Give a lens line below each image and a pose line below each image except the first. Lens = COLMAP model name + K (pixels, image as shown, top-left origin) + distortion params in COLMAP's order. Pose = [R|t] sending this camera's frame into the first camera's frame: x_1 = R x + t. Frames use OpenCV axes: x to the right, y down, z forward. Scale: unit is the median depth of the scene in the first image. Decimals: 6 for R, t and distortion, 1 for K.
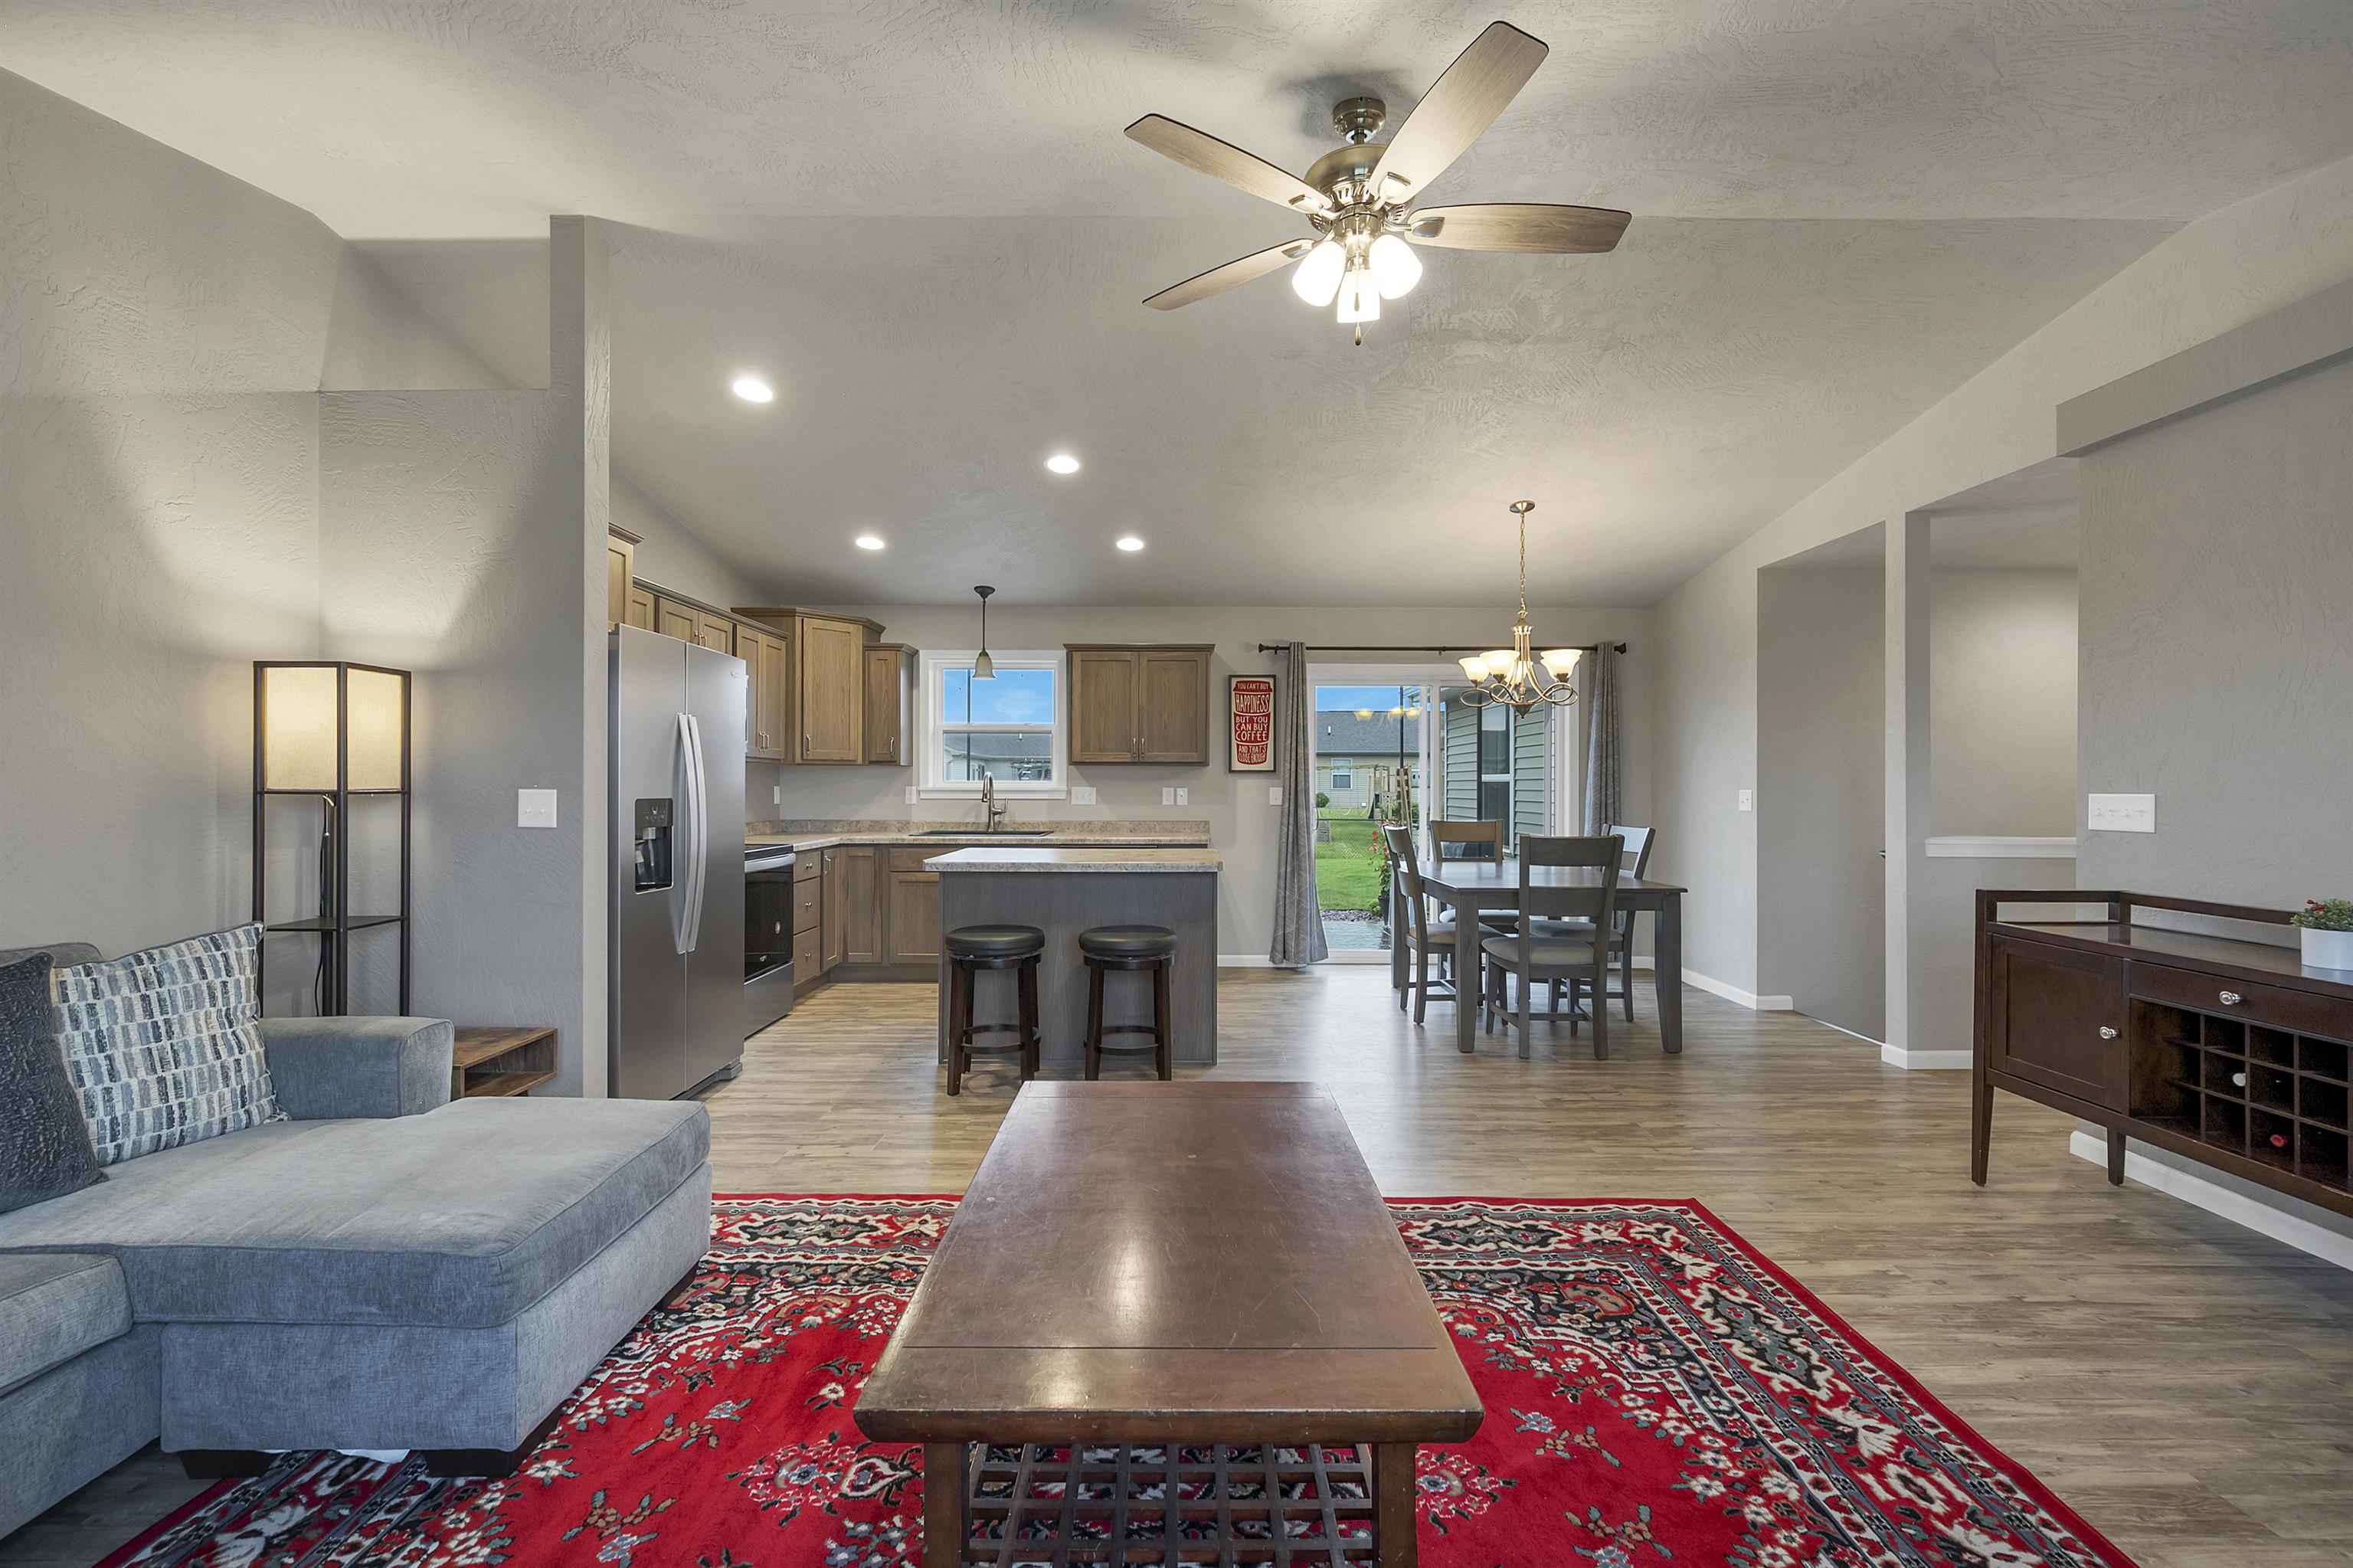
lens RADIAL K [[963.0, 0, 1171.2], [0, 963.0, 778.7], [0, 0, 1]] dist [0.000141, -0.000158]
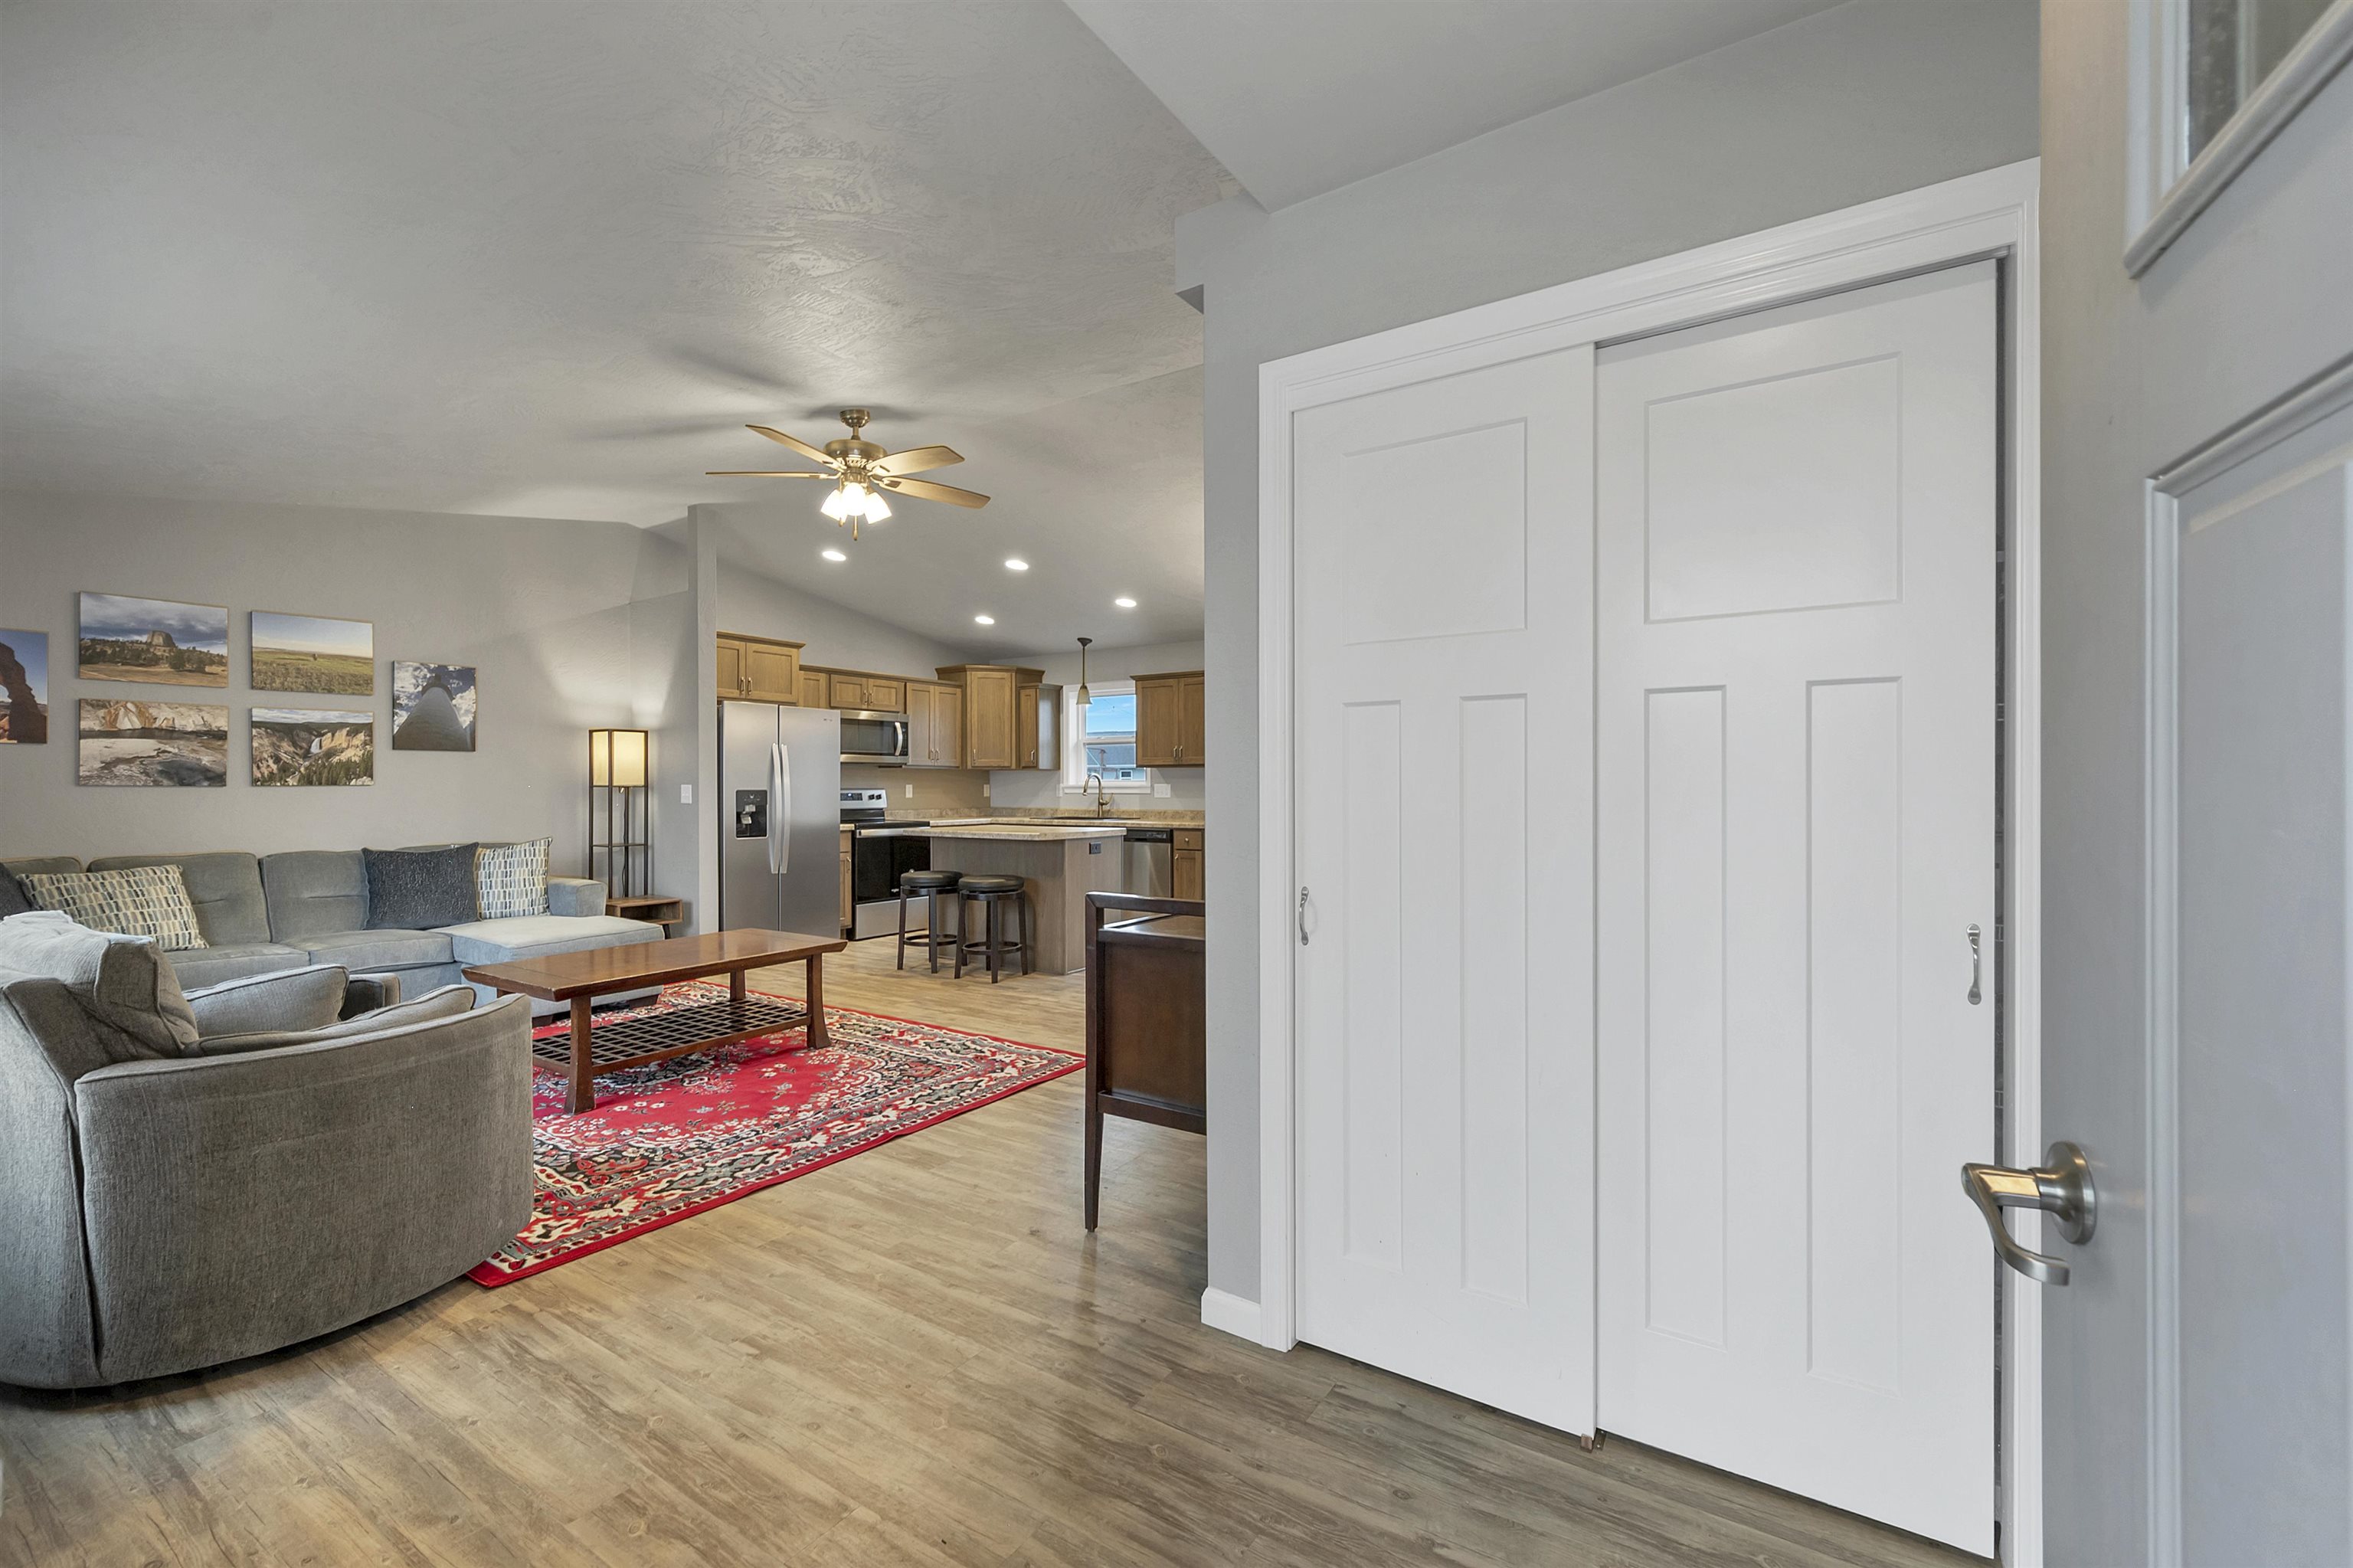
lens RADIAL K [[942.2, 0, 1149.6], [0, 942.2, 789.2], [0, 0, 1]] dist [0.000169, -0.000054]
pose [[0.840968, -0.000625, -0.541085, 1.272351], [0.006837, 0.999932, 0.009472, 0.007380], [0.541042, -0.011665, 0.840915, -0.164254]]
